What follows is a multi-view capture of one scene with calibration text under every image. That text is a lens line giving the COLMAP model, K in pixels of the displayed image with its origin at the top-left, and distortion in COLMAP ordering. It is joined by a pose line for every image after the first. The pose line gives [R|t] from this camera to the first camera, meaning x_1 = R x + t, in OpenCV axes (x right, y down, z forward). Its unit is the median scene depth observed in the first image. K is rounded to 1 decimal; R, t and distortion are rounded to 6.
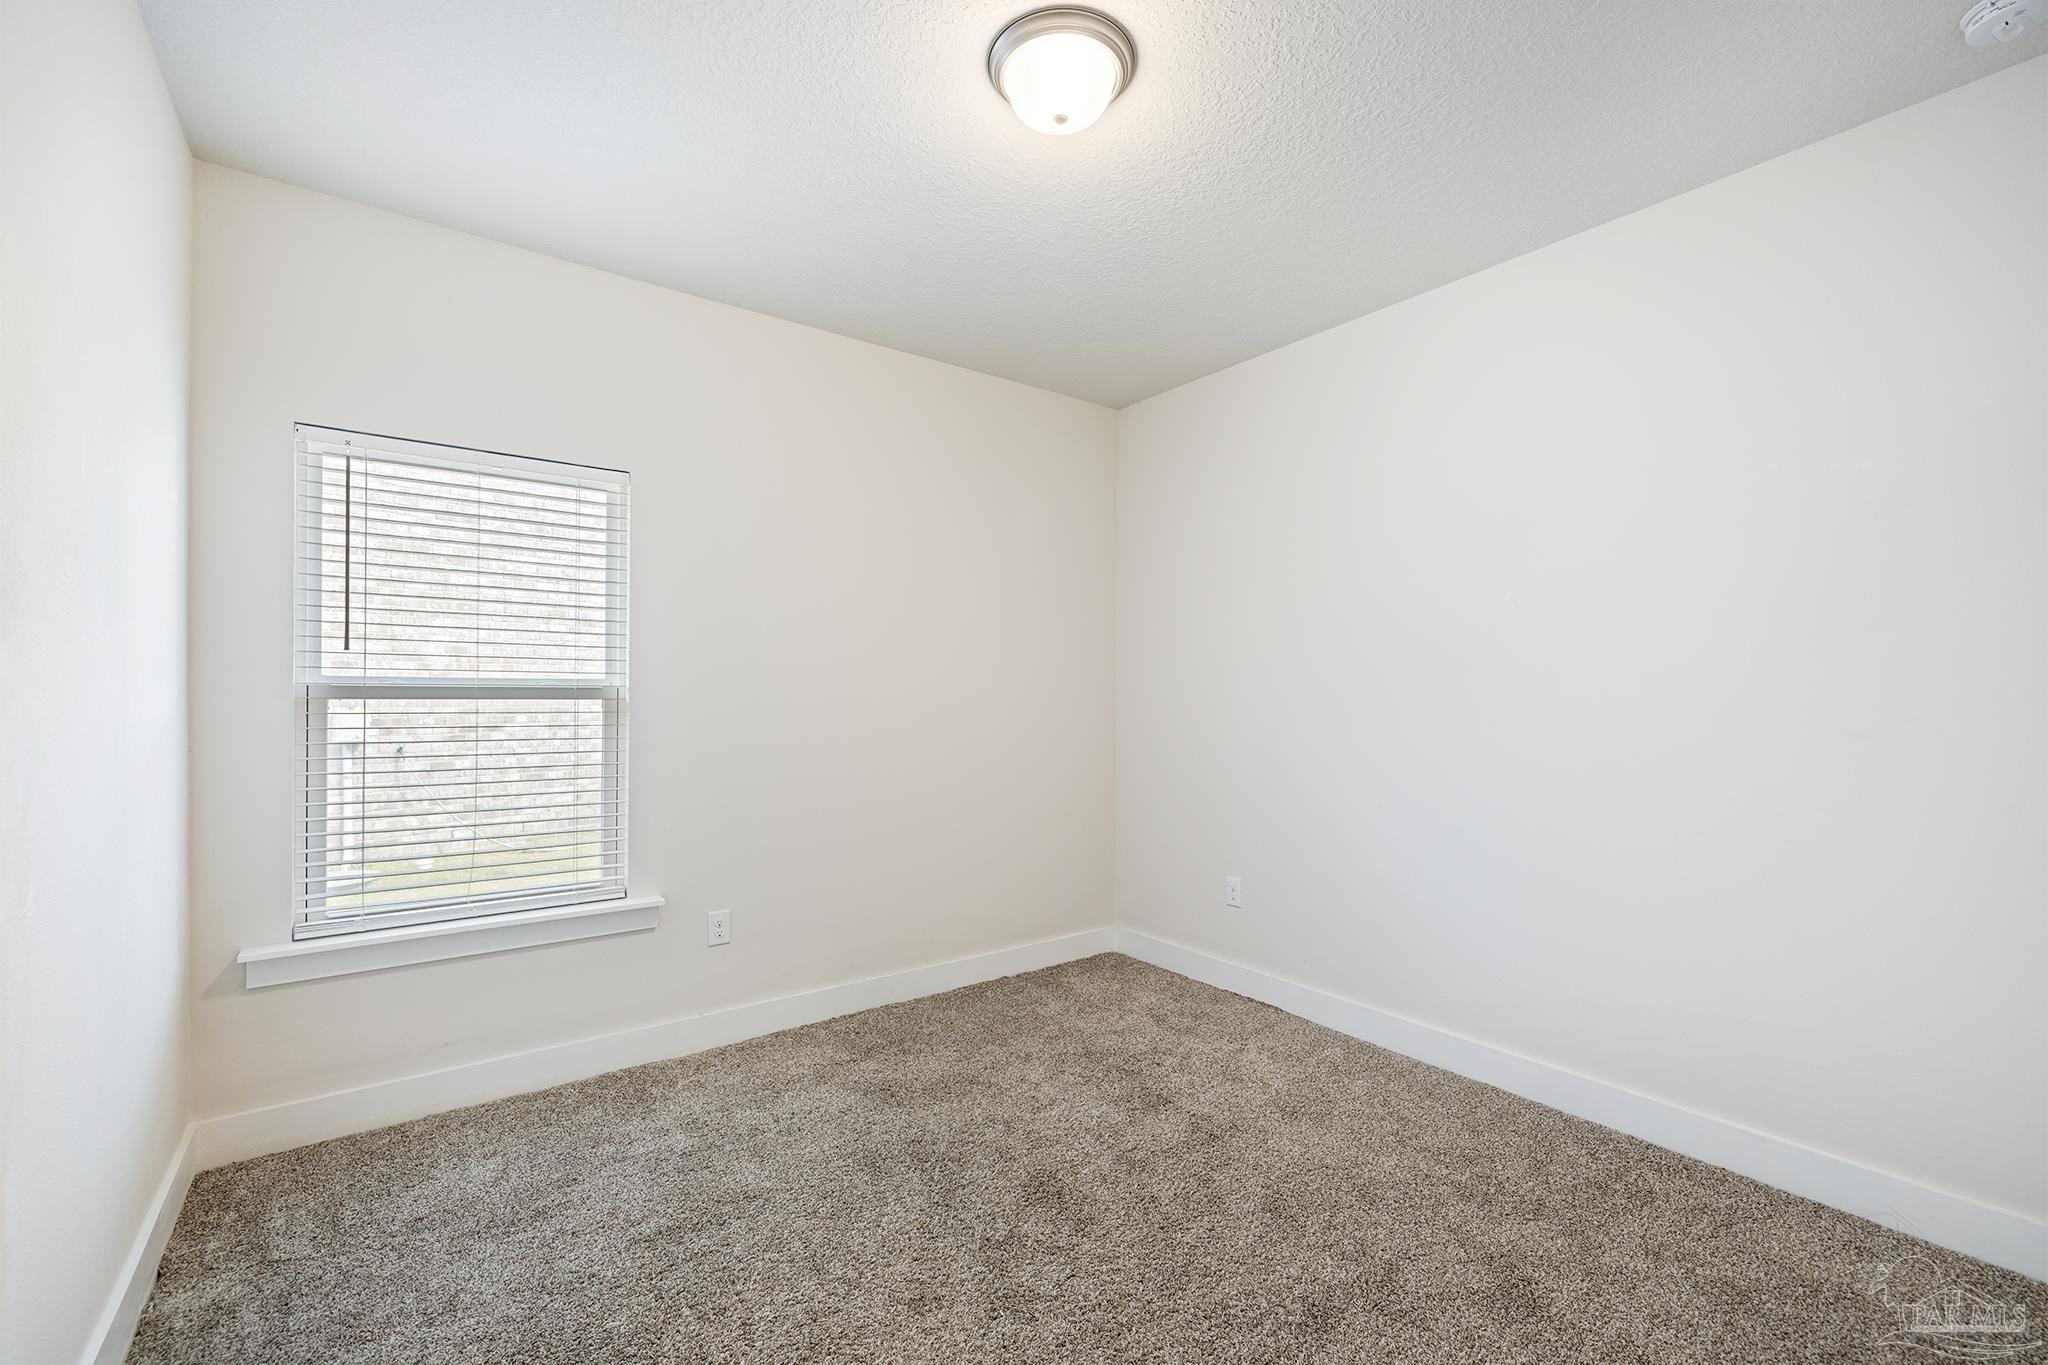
lens RADIAL K [[862.0, 0, 1032.7], [0, 862.0, 686.8], [0, 0, 1]] dist [-0.000621, 0.001675]
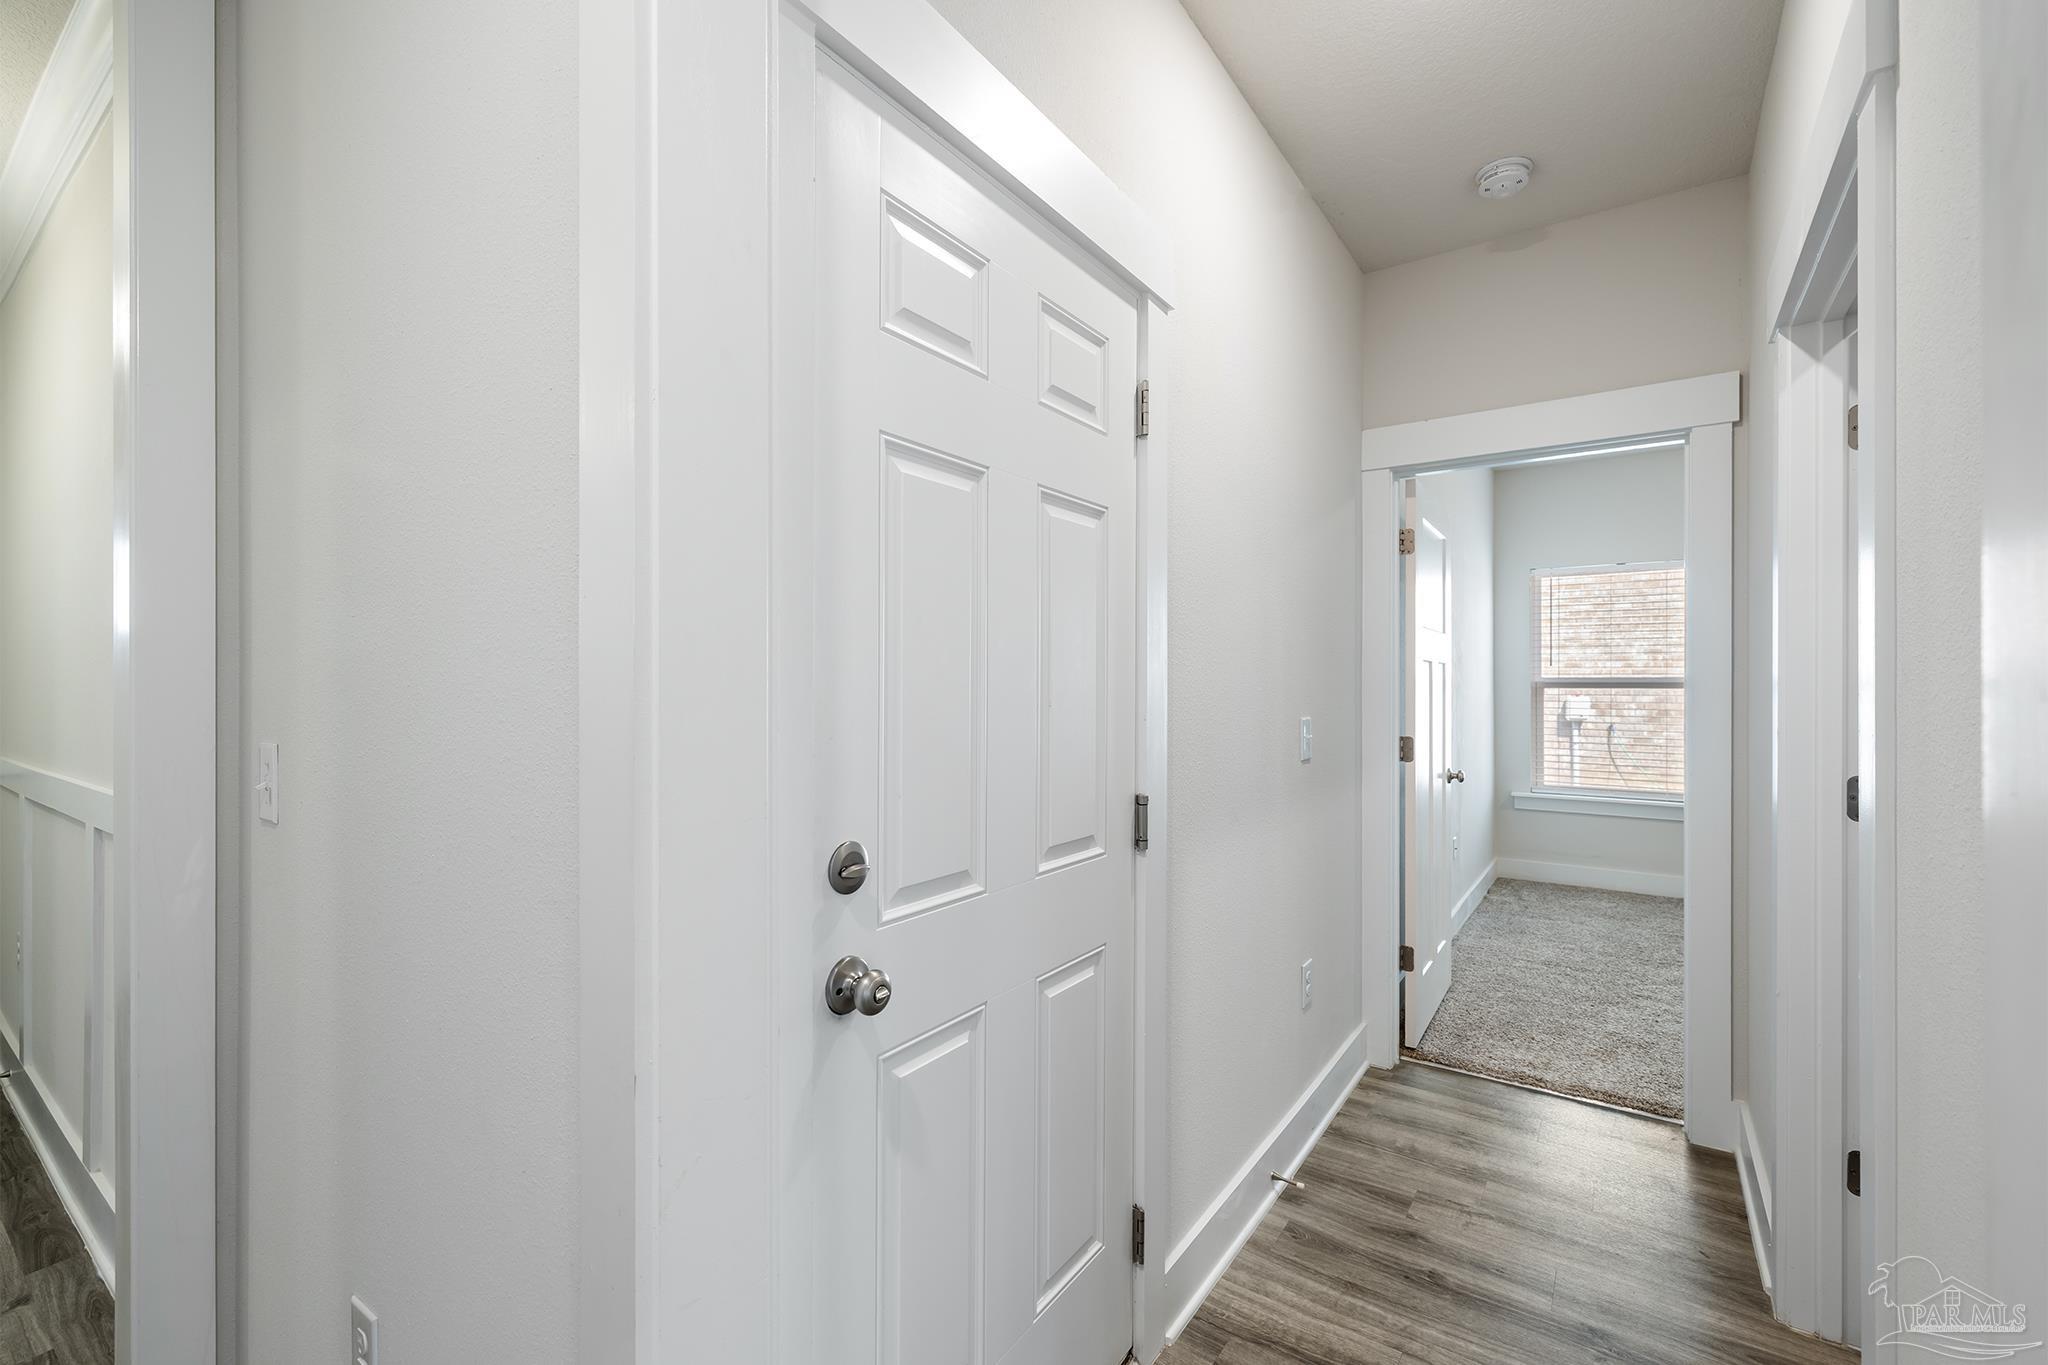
lens RADIAL K [[862.0, 0, 1031.5], [0, 862.0, 686.2], [0, 0, 1]] dist [-0.000621, 0.001675]
pose [[0.307012, -0.001109, -0.951705, 0.912476], [0.007669, 0.999970, 0.001309, -0.002293], [0.951675, -0.007700, 0.307011, -0.961743]]
